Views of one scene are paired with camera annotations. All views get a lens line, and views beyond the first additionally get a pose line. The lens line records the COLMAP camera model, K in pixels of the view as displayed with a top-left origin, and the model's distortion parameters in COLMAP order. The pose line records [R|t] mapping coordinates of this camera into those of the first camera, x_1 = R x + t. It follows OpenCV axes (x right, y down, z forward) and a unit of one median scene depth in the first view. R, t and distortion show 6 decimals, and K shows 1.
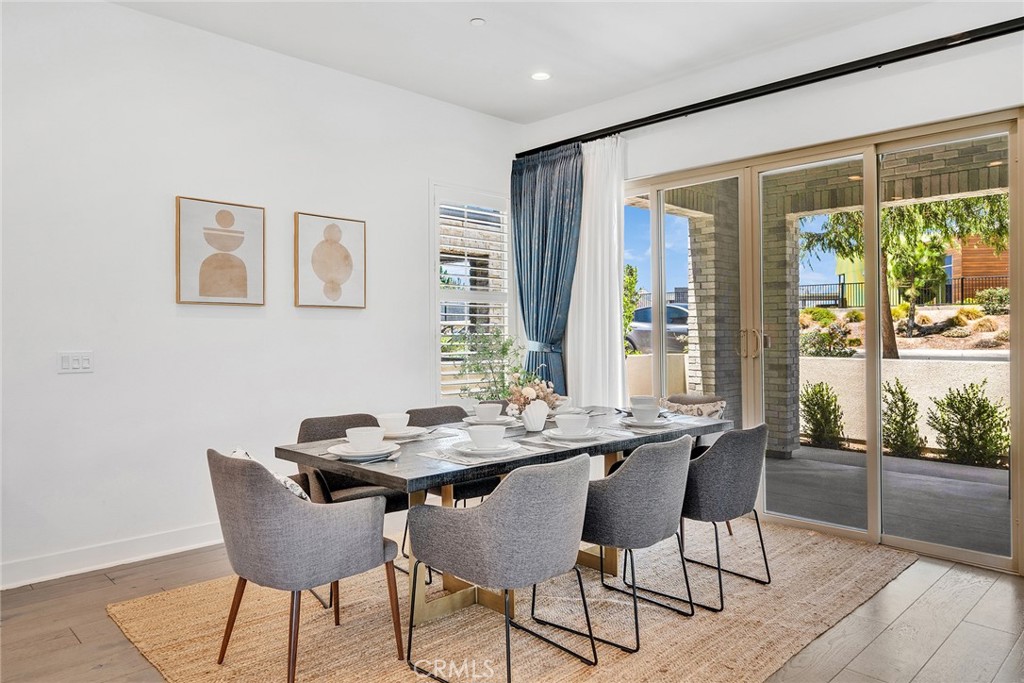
lens RADIAL K [[683.9, 0, 512.0], [0, 683.9, 341.5], [0, 0, 1]] dist [0.001682, -0.000004]
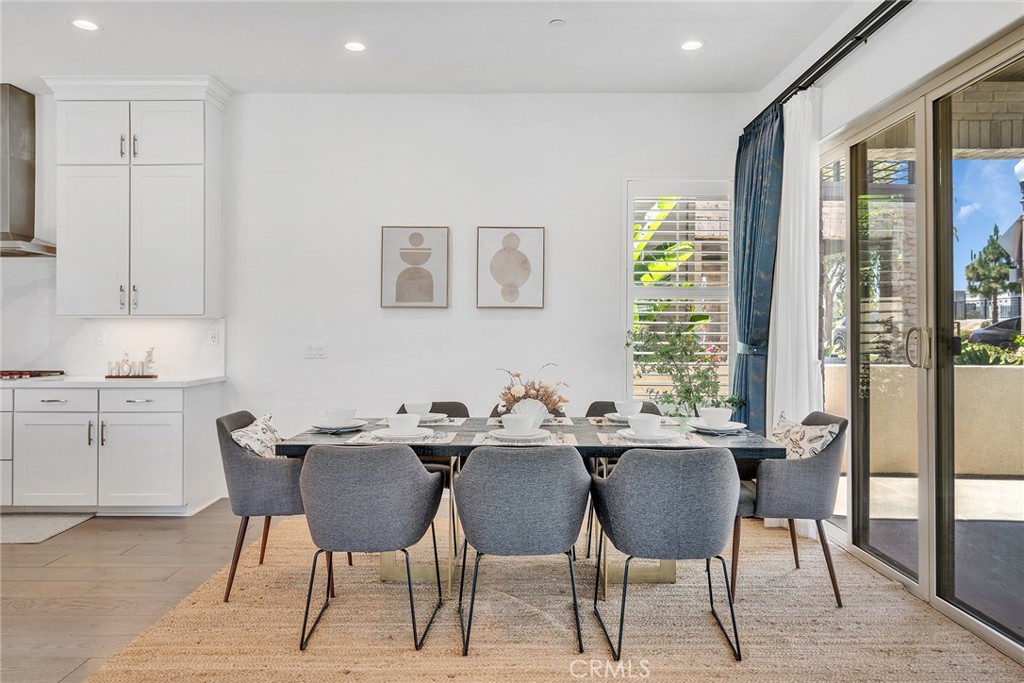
lens RADIAL K [[703.1, 0, 512.0], [0, 703.1, 341.5], [0, 0, 1]] dist [-0.001131, 0.000346]
pose [[0.707689, 0.013094, -0.706403, 0.567376], [-0.013977, 0.999892, 0.004531, -0.001296], [0.706386, 0.006667, 0.707795, 0.200820]]
